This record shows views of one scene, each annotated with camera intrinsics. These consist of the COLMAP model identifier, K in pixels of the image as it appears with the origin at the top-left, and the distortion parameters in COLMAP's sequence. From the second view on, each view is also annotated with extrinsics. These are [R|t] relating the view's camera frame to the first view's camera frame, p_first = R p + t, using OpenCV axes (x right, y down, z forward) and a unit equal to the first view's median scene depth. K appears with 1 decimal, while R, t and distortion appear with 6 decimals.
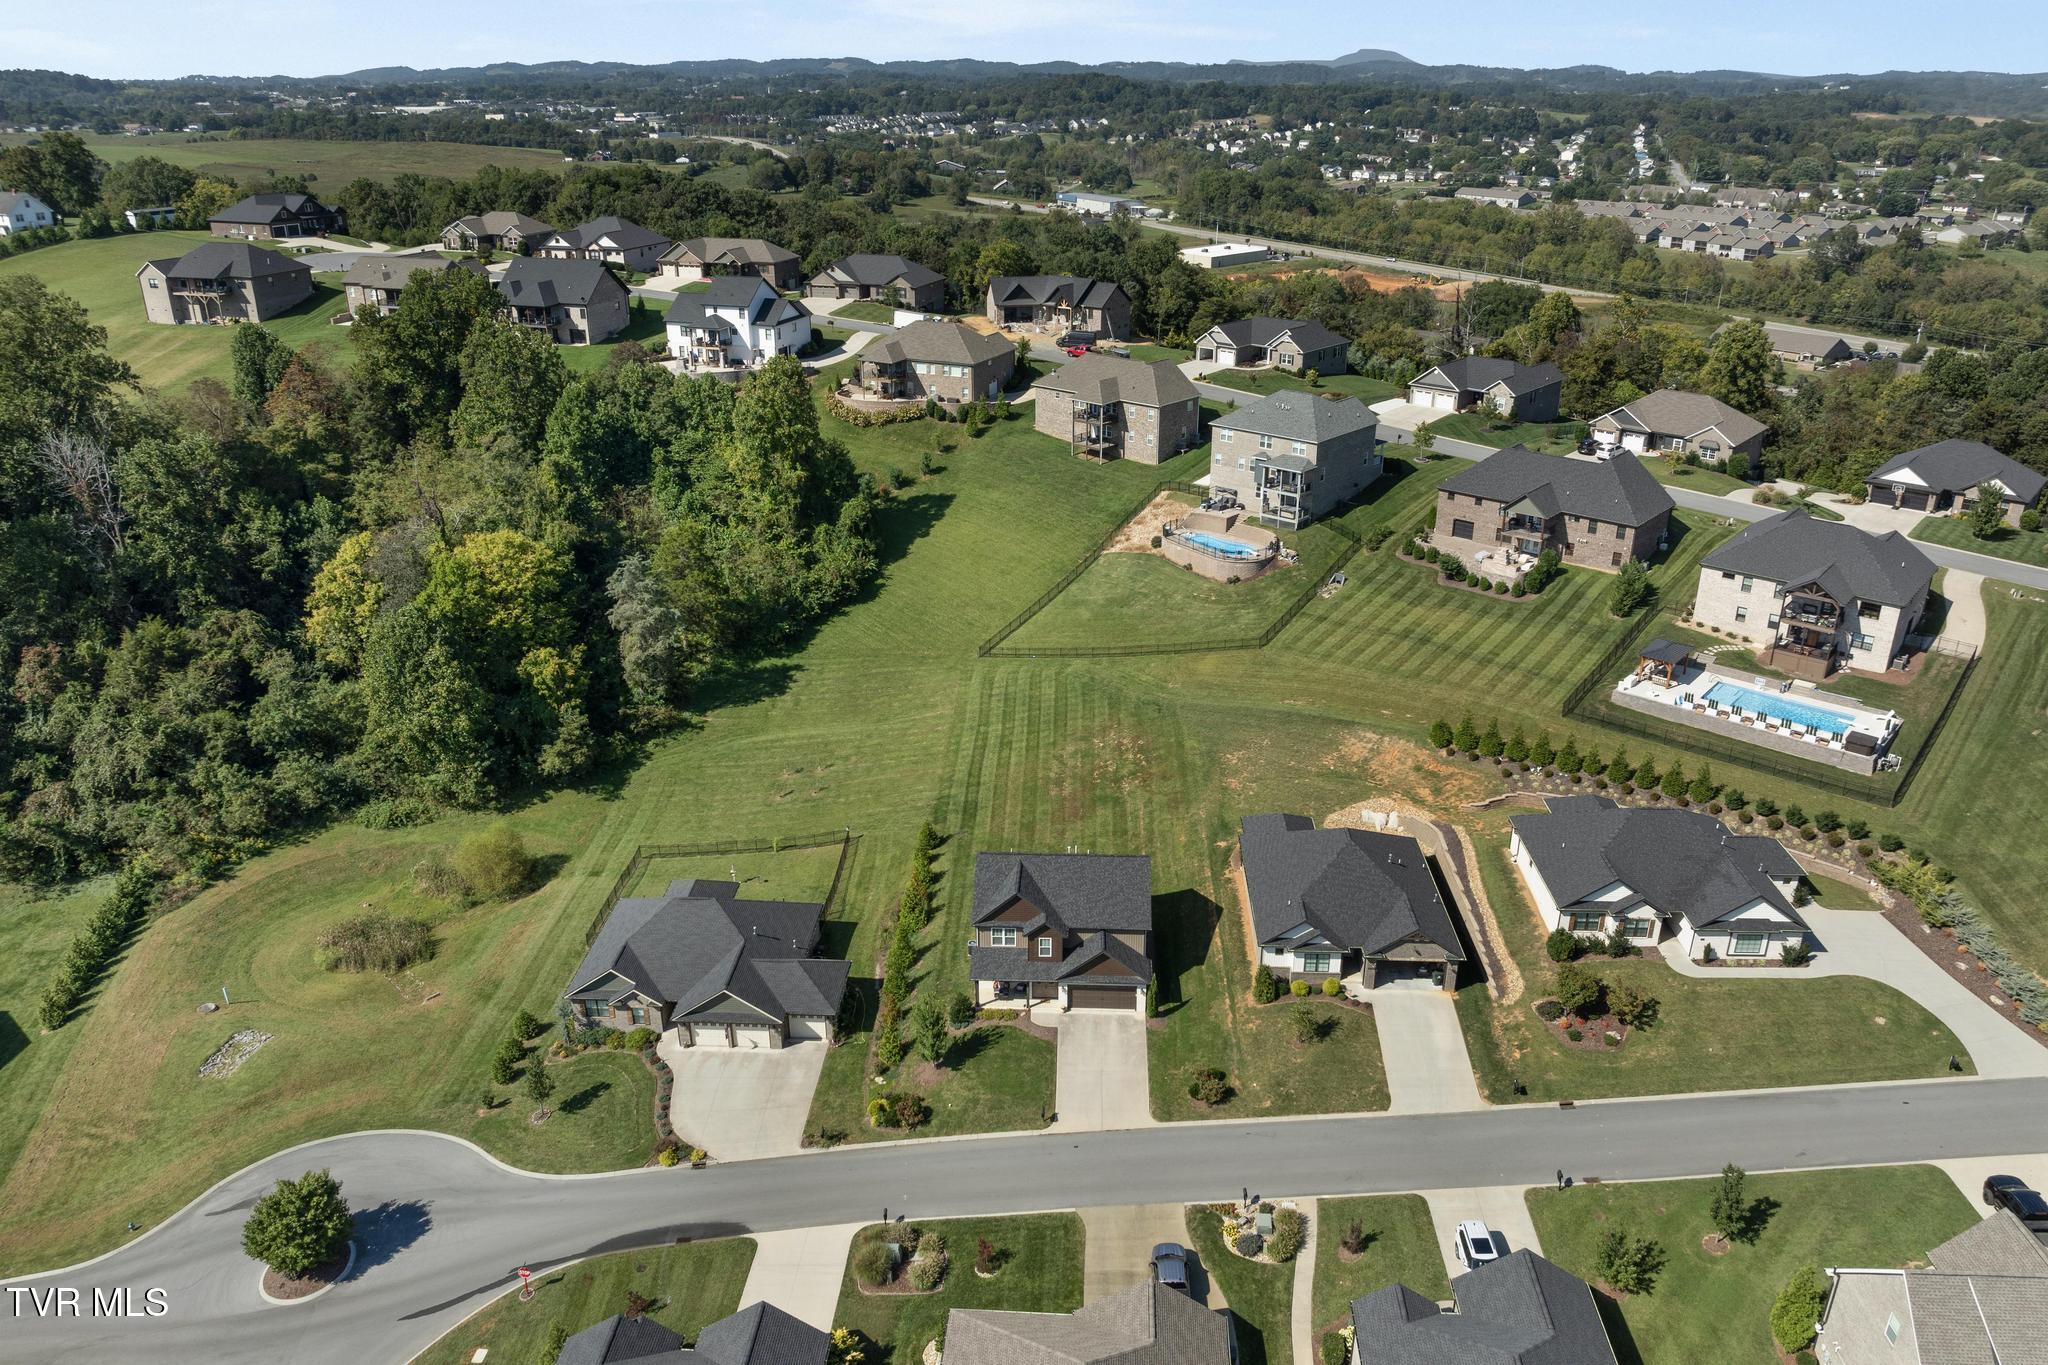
lens RADIAL K [[1434.7, 0, 1037.7], [0, 1434.7, 678.2], [0, 0, 1]] dist [-0.029915, -0.006277]
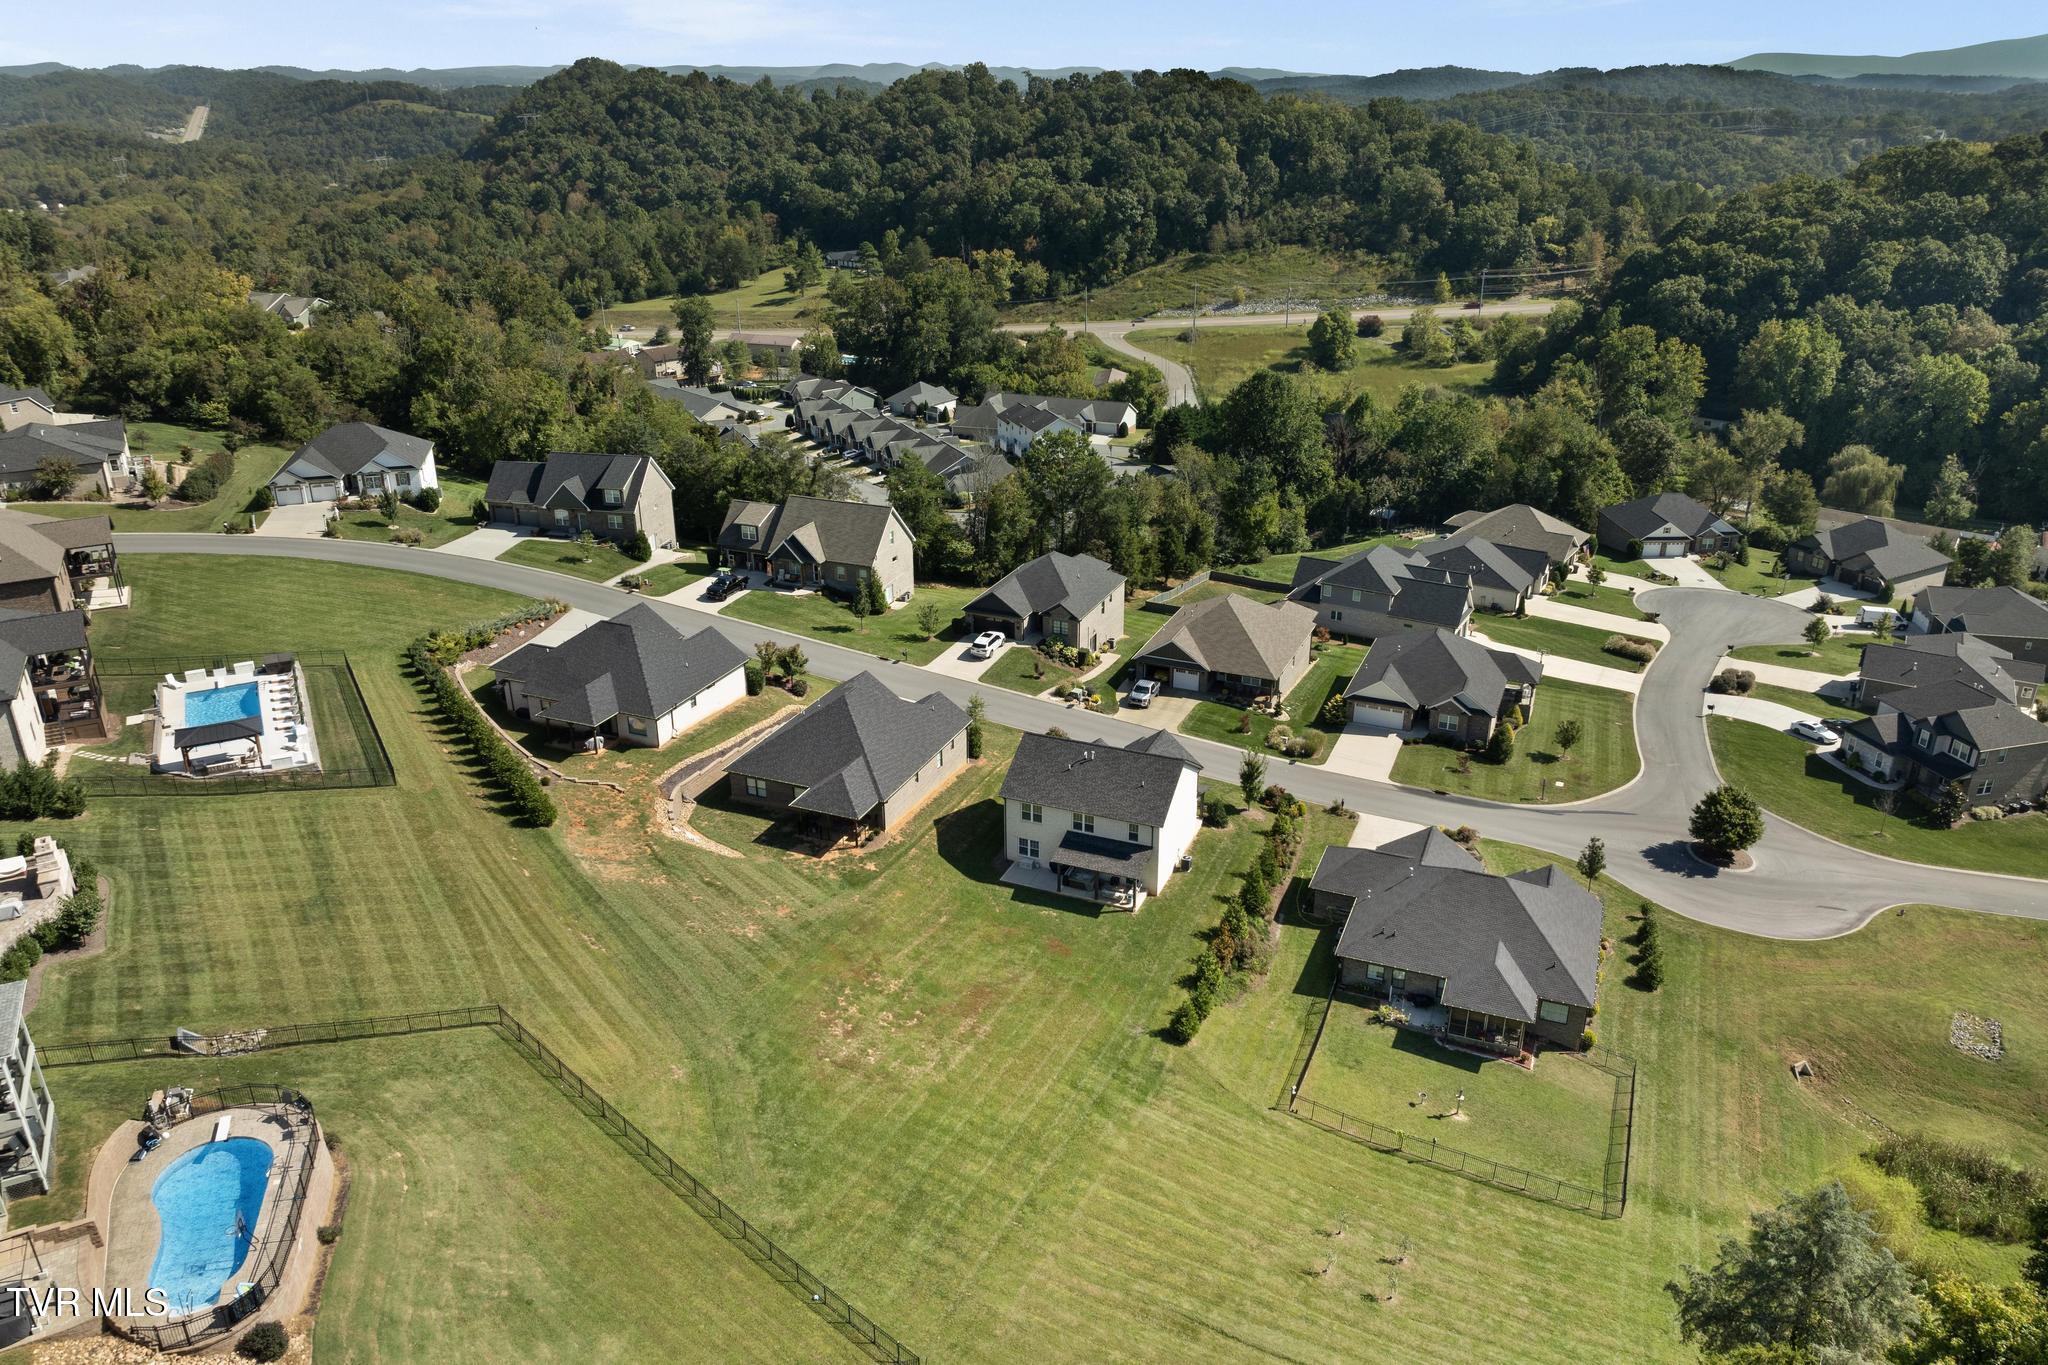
lens RADIAL K [[1434.7, 0, 1037.7], [0, 1434.7, 678.2], [0, 0, 1]] dist [-0.029915, -0.006277]
pose [[-0.940066, -0.134178, 0.313486, -0.181793], [0.131160, 0.706322, 0.695634, -0.453836], [-0.314760, 0.695058, -0.646390, 1.188646]]
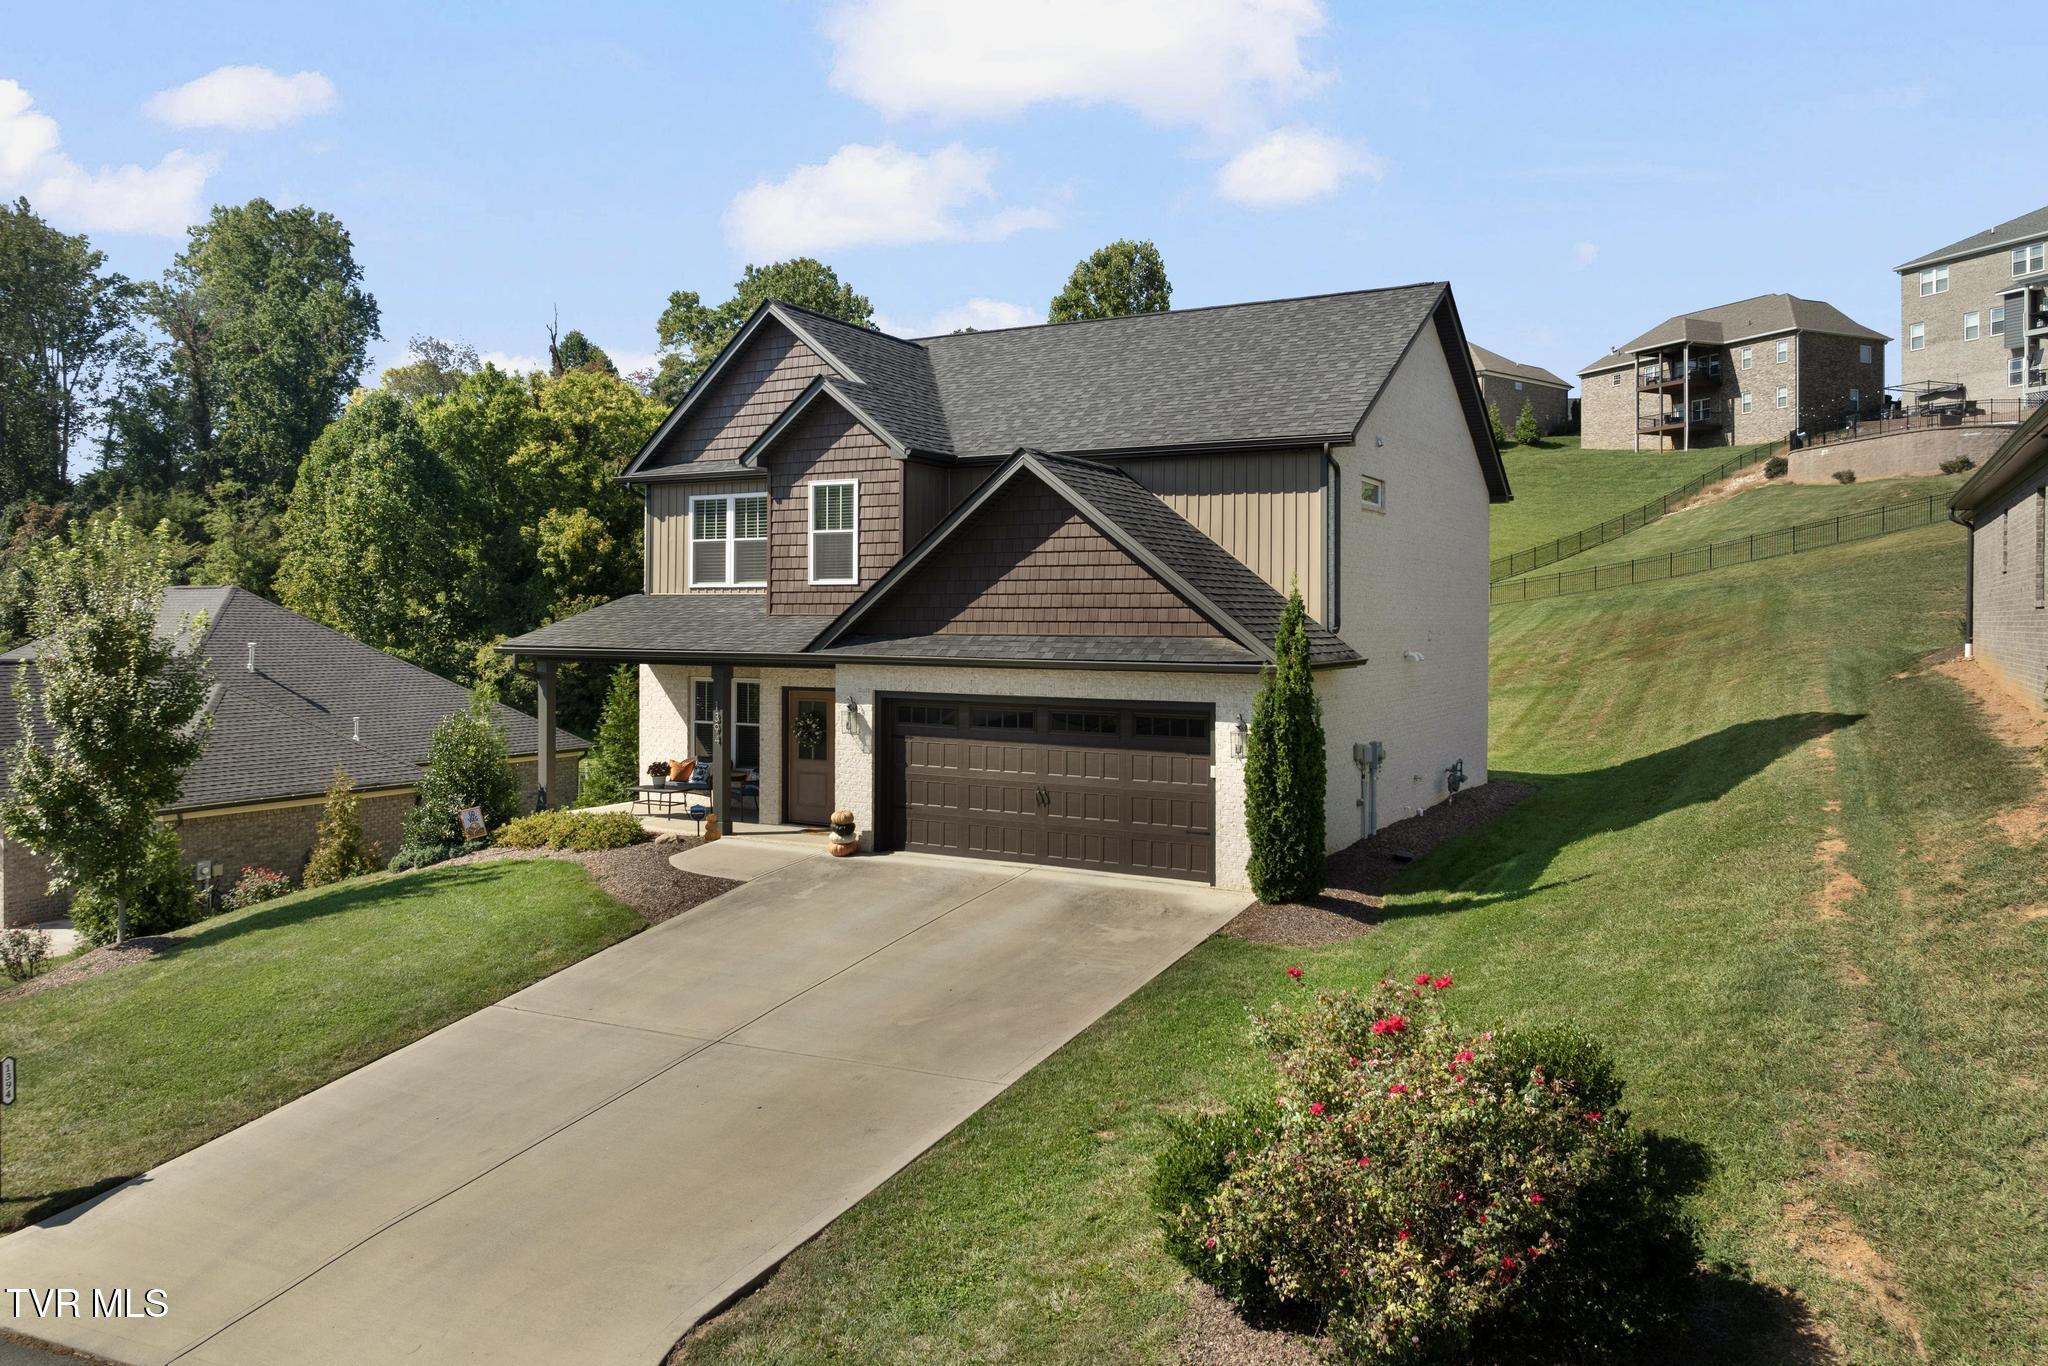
lens RADIAL K [[1439.3, 0, 1033.7], [0, 1439.3, 599.5], [0, 0, 1]] dist [-0.035936, 0.001416]
pose [[0.891058, -0.004368, -0.453867, 0.087652], [-0.178720, 0.915797, -0.359687, 0.185719], [0.417222, 0.401617, 0.815248, 0.589618]]
